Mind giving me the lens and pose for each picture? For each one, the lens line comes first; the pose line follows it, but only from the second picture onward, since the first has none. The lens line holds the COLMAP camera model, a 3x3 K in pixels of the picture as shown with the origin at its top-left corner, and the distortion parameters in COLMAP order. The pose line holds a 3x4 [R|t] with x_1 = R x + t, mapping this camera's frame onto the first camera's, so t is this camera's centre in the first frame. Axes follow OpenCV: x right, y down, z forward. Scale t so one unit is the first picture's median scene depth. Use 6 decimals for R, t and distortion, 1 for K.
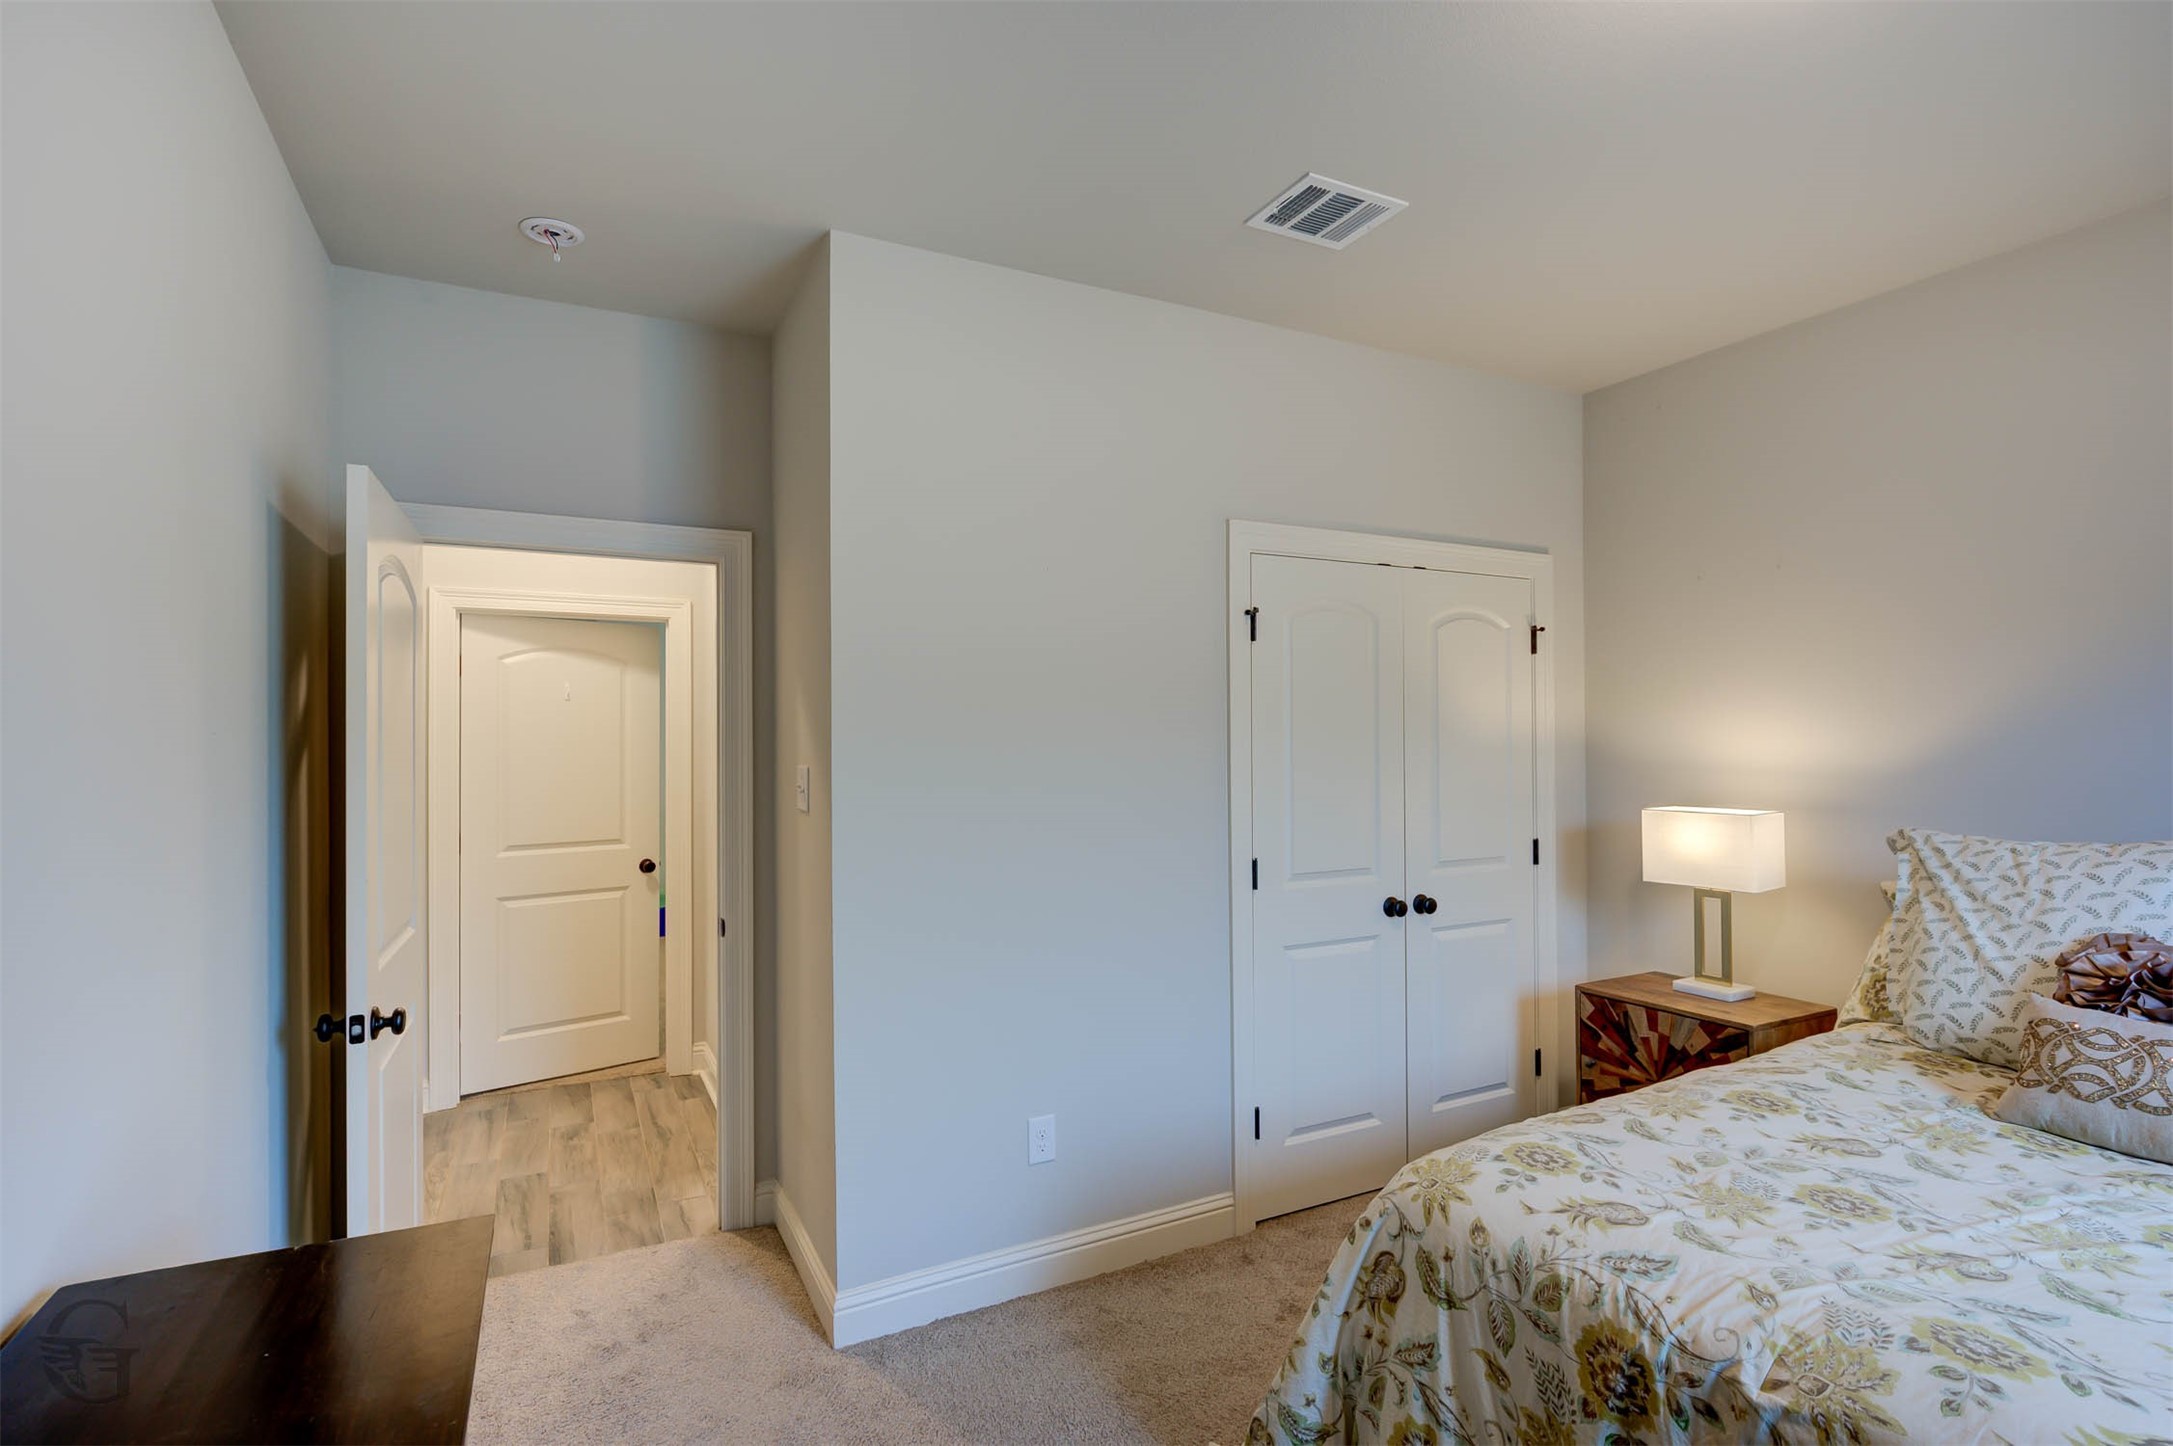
lens RADIAL K [[1041.7, 0, 1106.8], [0, 1041.7, 727.7], [0, 0, 1]] dist [-0.005933, -0.002366]
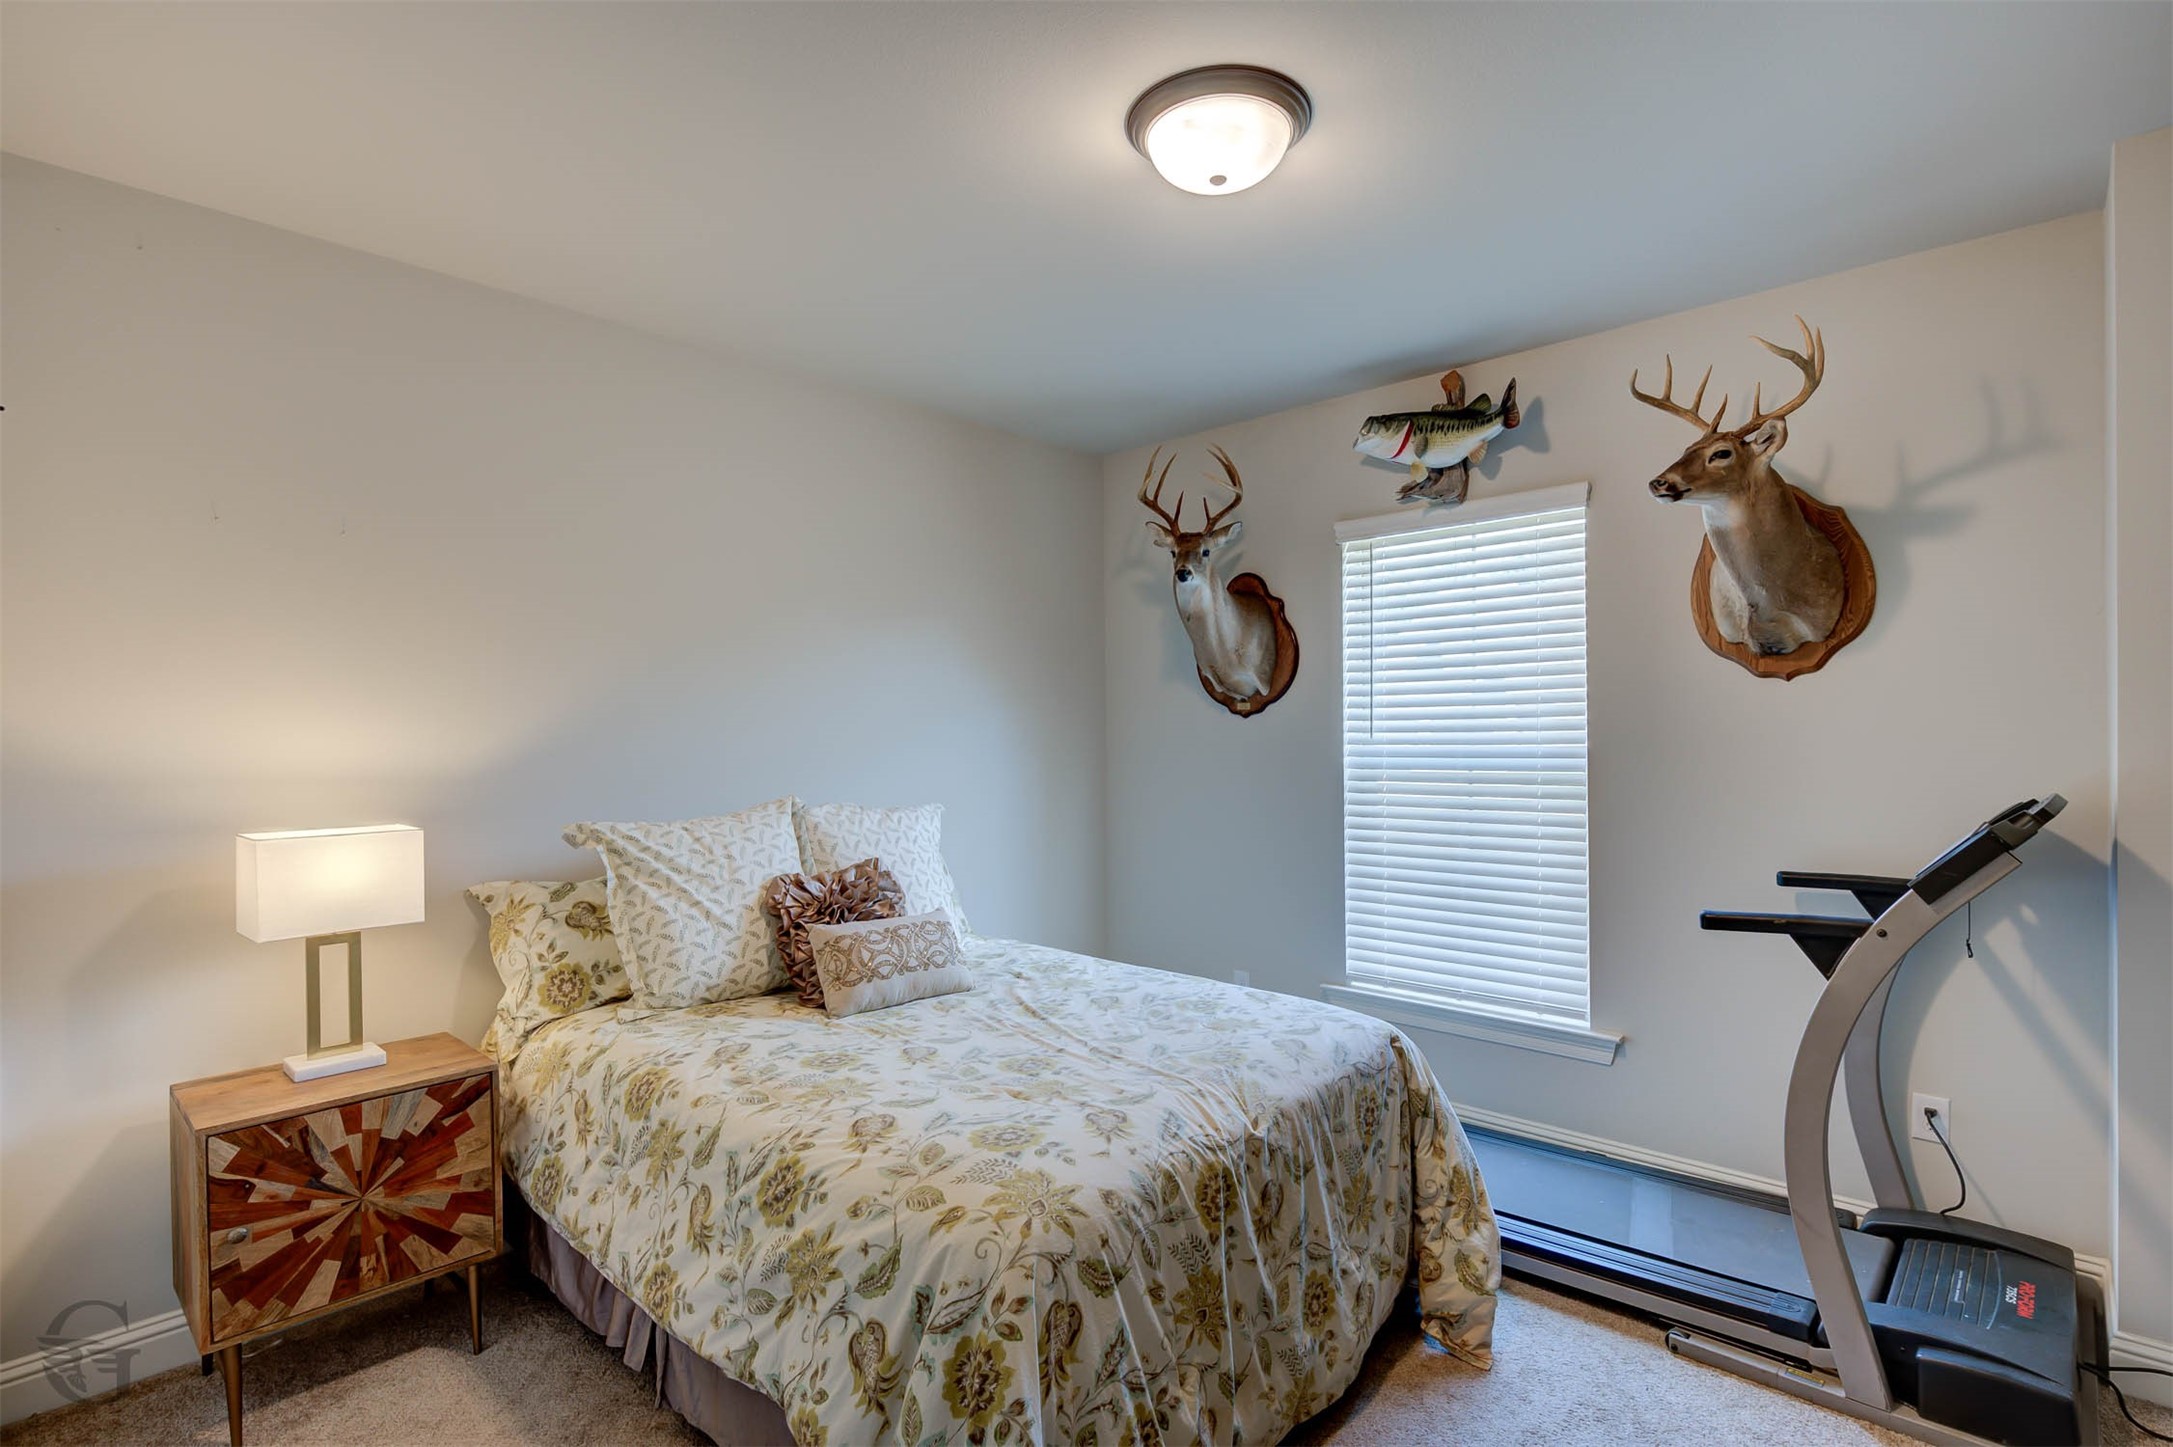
lens RADIAL K [[1041.7, 0, 1088.0], [0, 1041.7, 733.0], [0, 0, 1]] dist [-0.005933, -0.002366]
pose [[-0.330757, 0.009574, 0.943668, -0.460848], [-0.000119, 0.999948, -0.010187, 0.019026], [-0.943716, -0.003482, -0.330738, 0.998646]]
